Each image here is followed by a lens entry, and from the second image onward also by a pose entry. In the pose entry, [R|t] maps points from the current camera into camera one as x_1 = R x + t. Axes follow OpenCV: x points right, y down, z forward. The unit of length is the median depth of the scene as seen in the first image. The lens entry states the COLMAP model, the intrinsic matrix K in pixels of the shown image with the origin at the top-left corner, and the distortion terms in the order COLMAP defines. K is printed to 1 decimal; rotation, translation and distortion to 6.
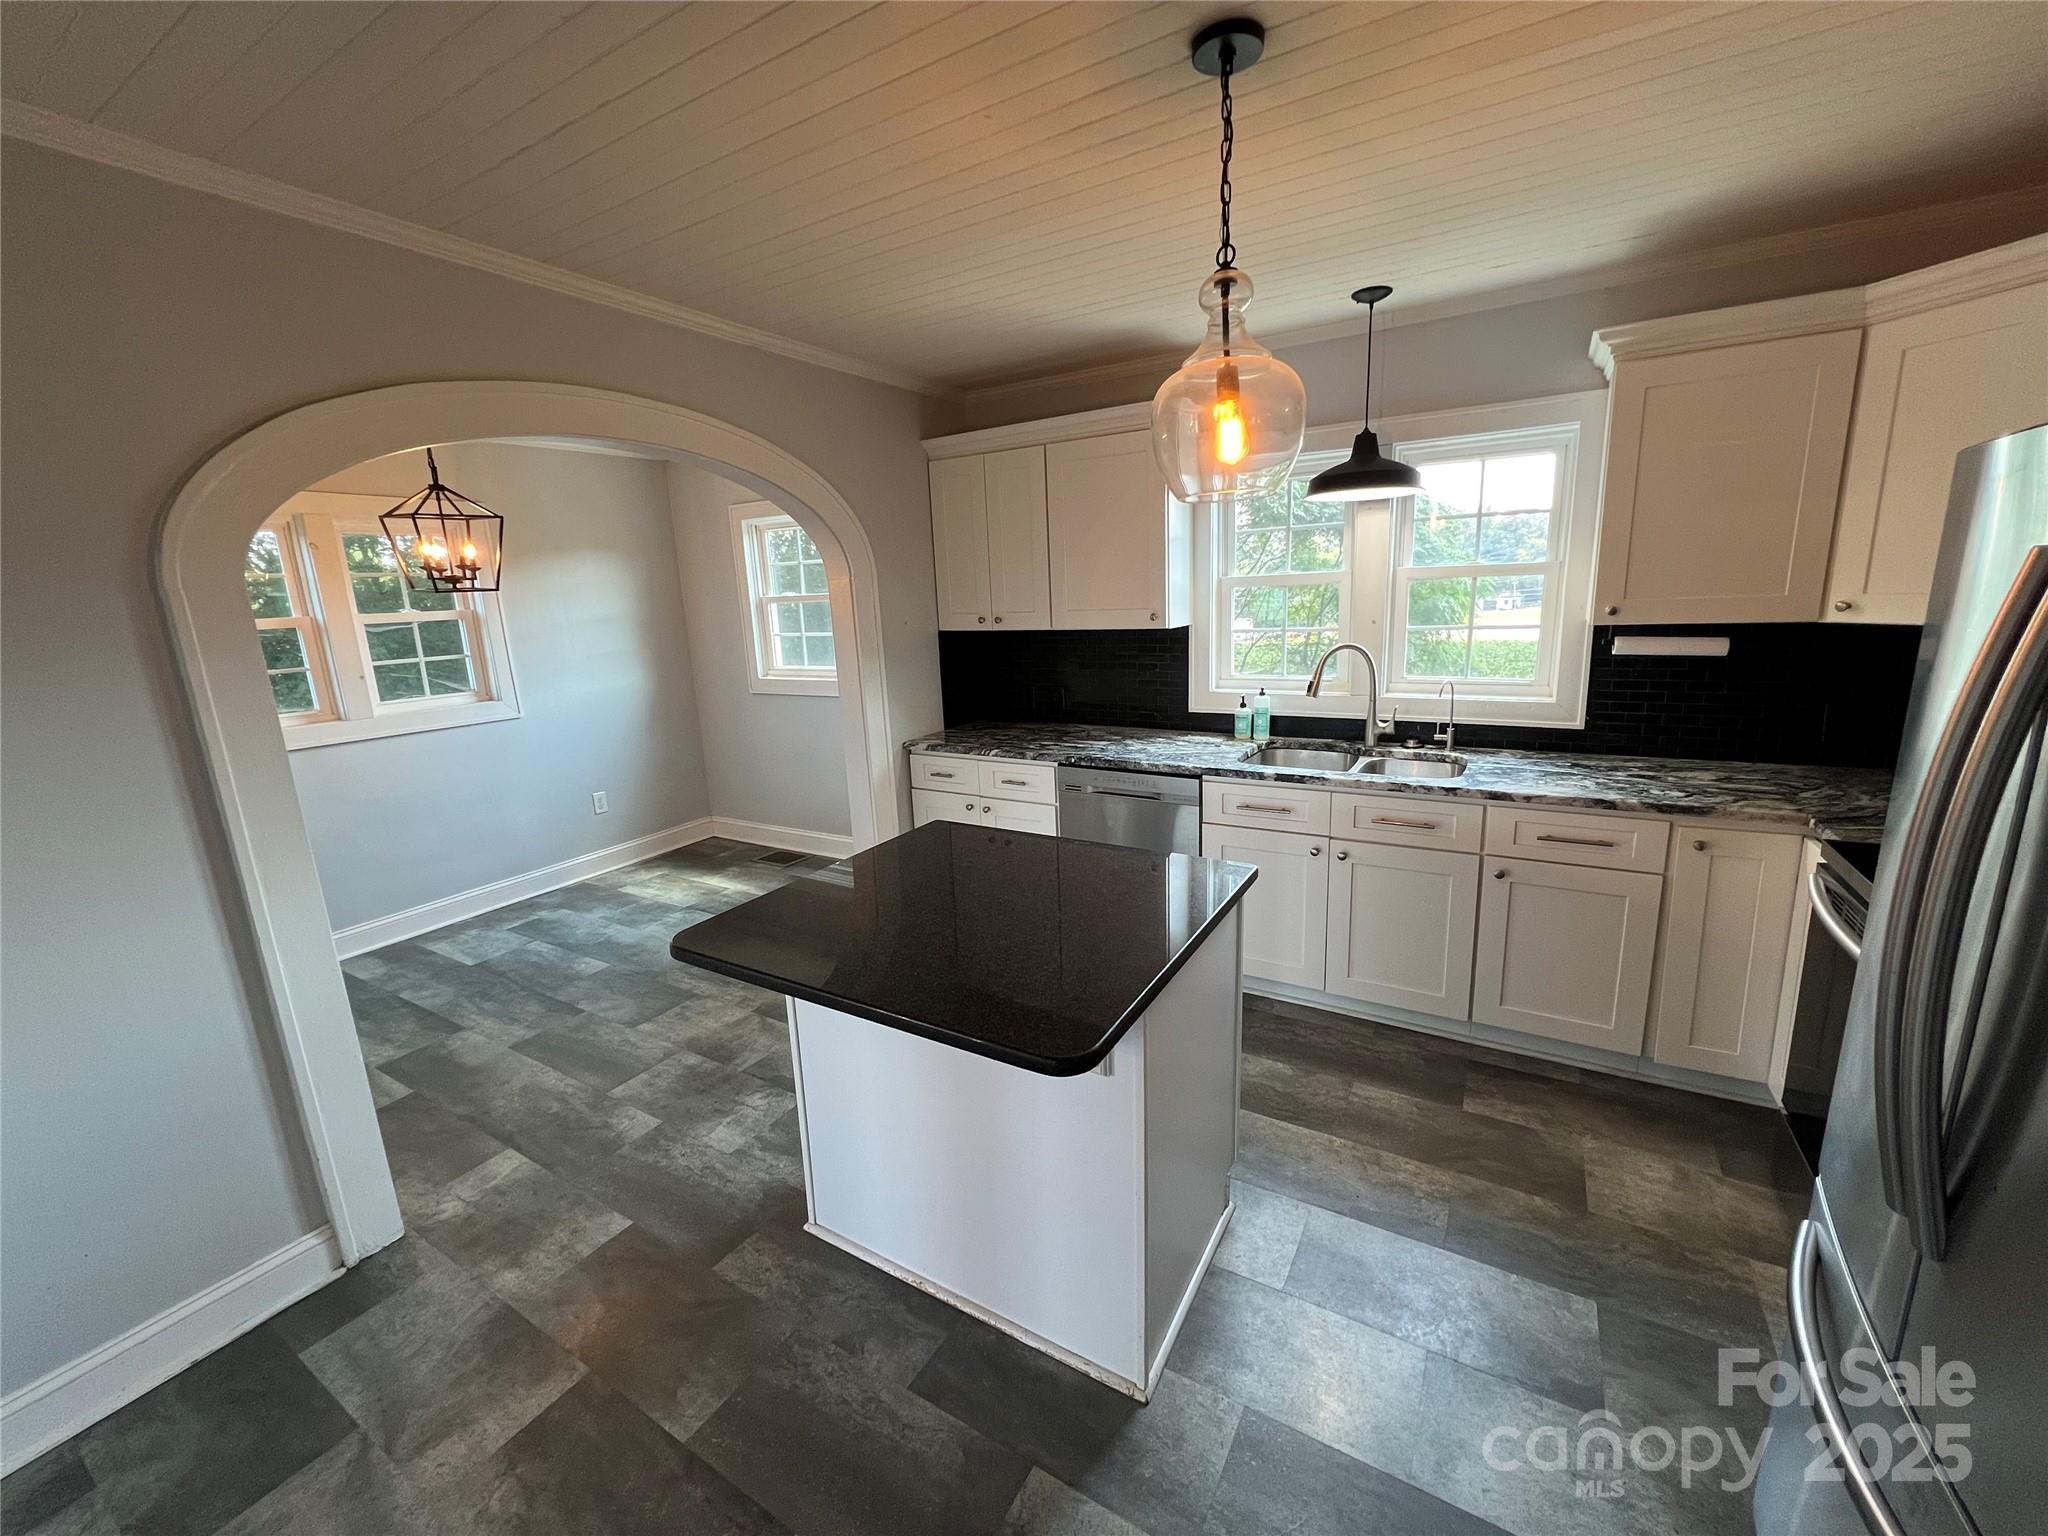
lens RADIAL K [[830.1, 0, 1024.0], [0, 830.1, 768.0], [0, 0, 1]] dist [-0.000392, -0.000058]
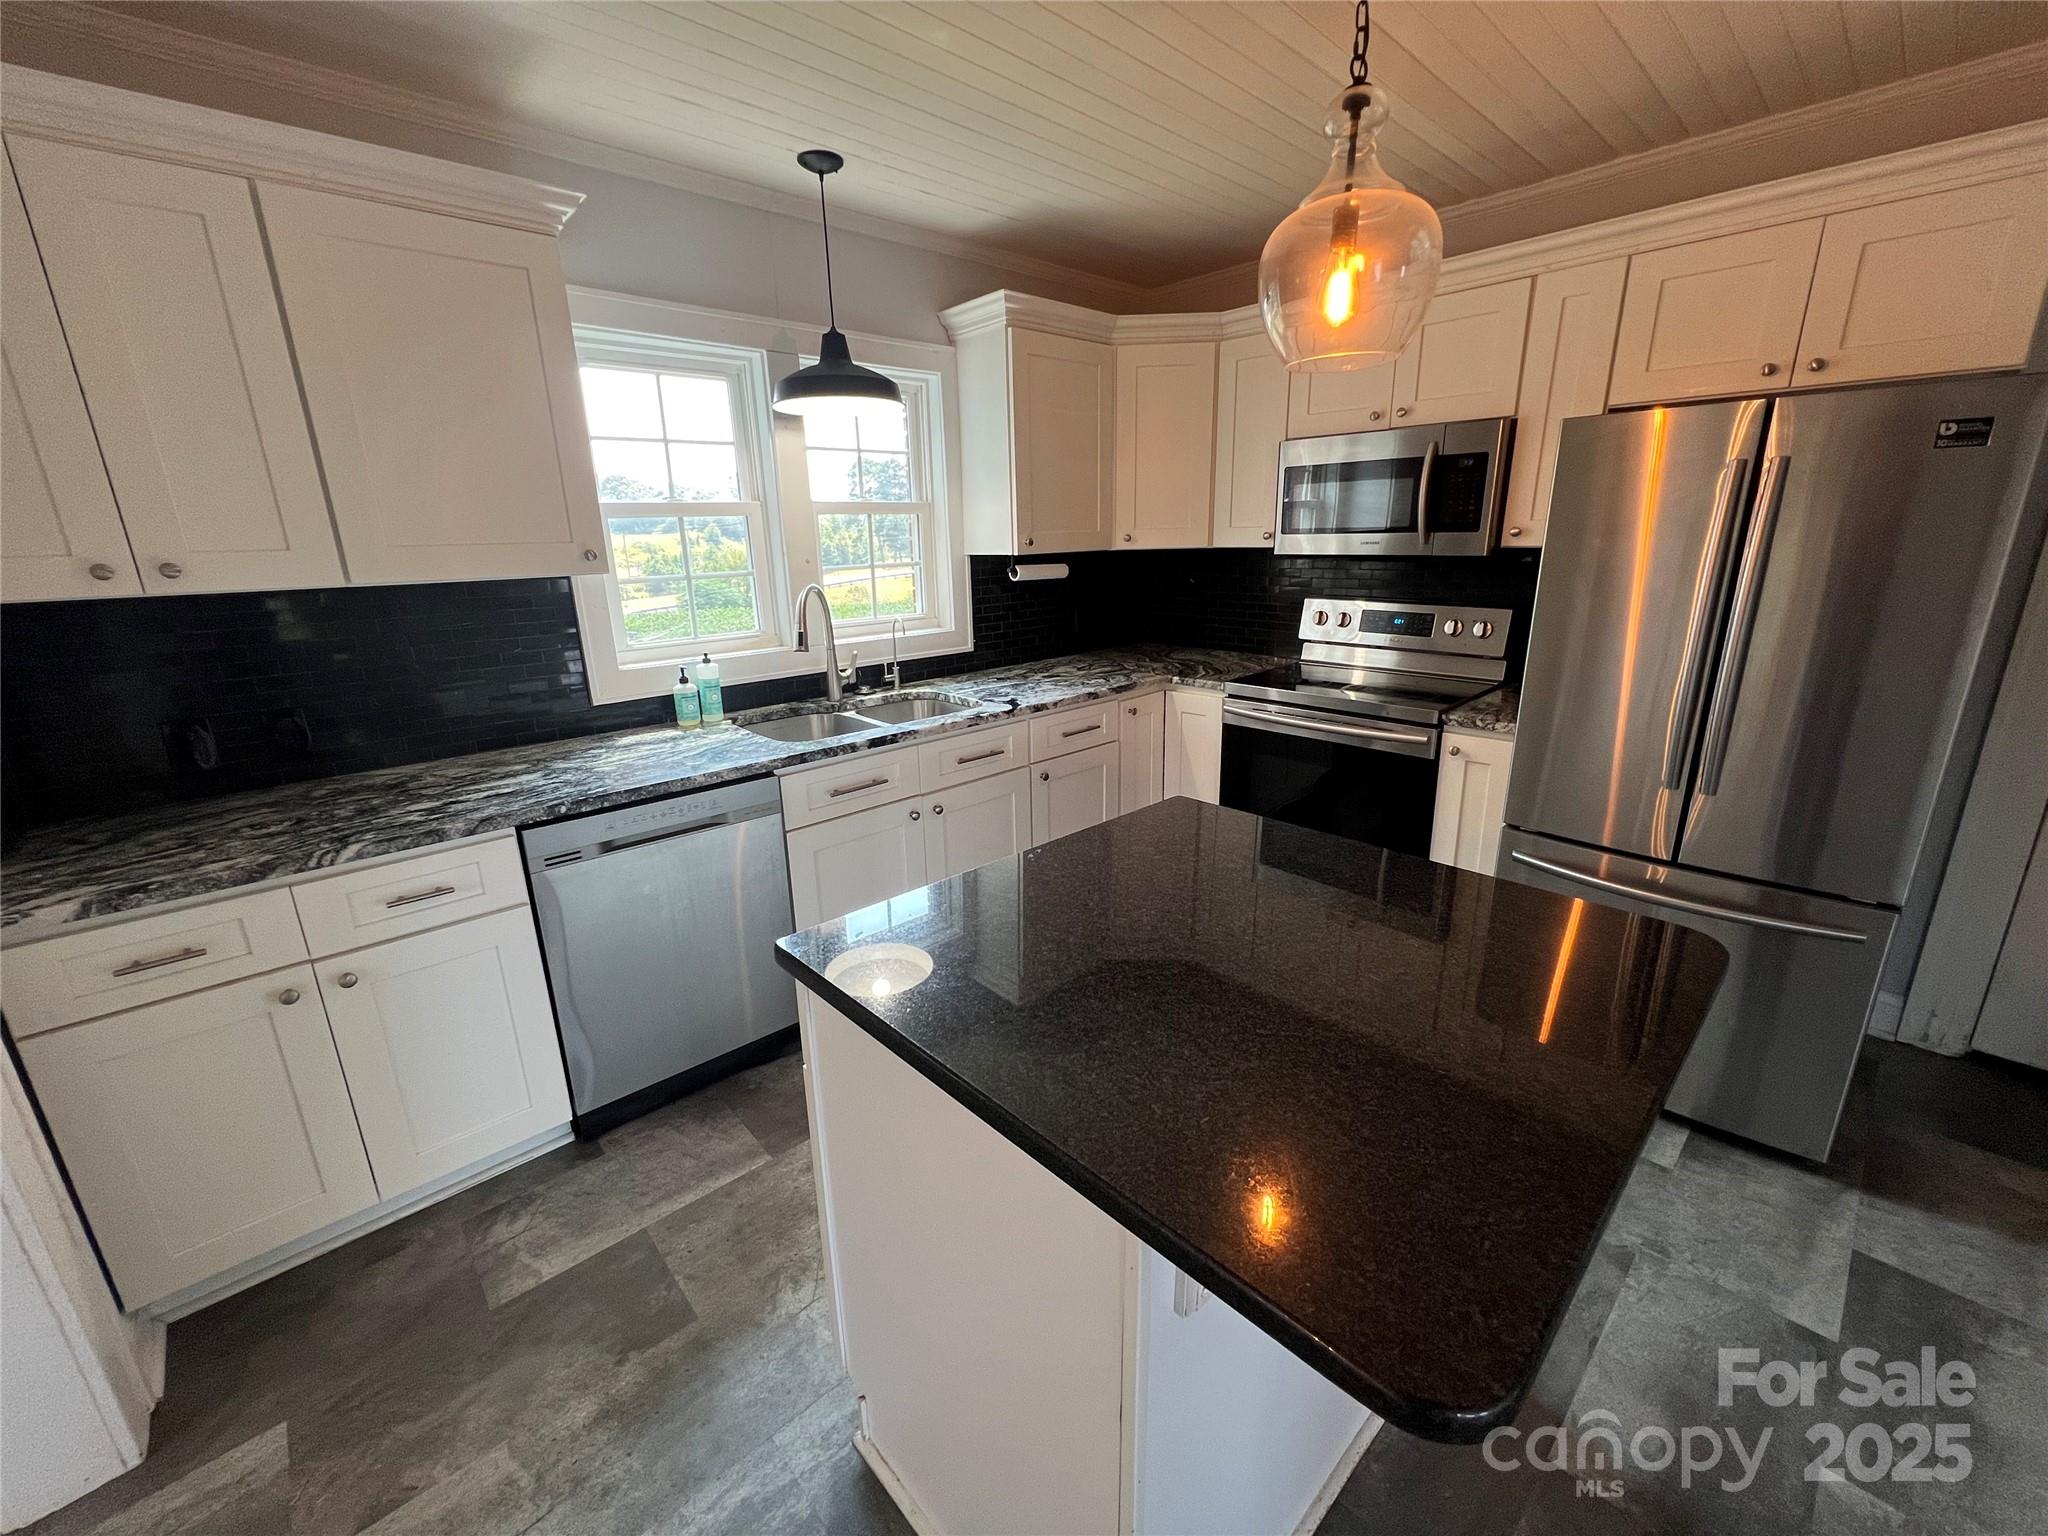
lens RADIAL K [[830.1, 0, 1024.0], [0, 830.1, 768.0], [0, 0, 1]] dist [-0.000392, -0.000058]
pose [[0.271754, -0.229440, 0.934616, -0.402913], [0.219464, 0.960349, 0.171945, -0.069104], [-0.937009, 0.158388, 0.311333, 0.566367]]
